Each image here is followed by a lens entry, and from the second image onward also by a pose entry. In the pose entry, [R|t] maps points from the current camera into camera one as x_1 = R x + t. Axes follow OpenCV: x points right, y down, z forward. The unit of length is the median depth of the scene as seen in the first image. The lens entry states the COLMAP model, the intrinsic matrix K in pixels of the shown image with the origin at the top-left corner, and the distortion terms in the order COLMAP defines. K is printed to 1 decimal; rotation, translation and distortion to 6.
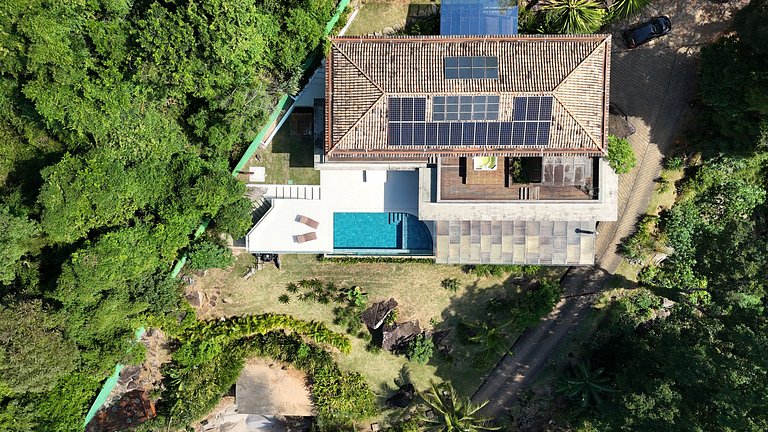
lens RADIAL K [[573.7, 0, 380.7], [0, 573.7, 218.8], [0, 0, 1]] dist [0.005299, -0.014662]
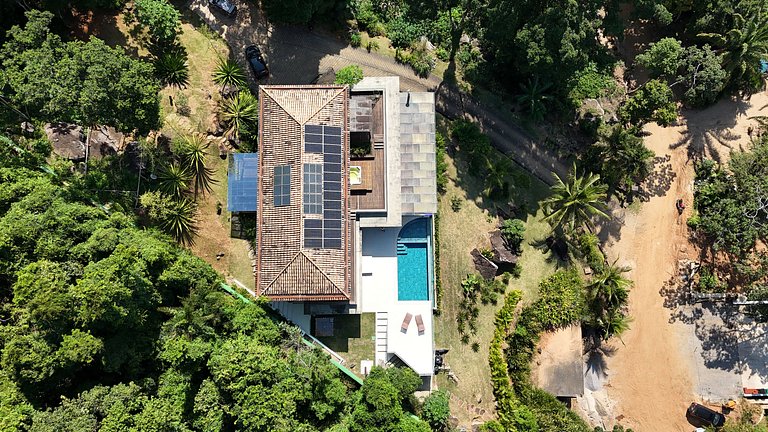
lens RADIAL K [[573.7, 0, 382.3], [0, 573.7, 213.6], [0, 0, 1]] dist [0.005299, -0.014662]
pose [[-0.014577, -0.982573, 0.185302, -0.126874], [0.997289, -0.027655, -0.068191, 0.043202], [0.072127, 0.183806, 0.980313, -0.210585]]
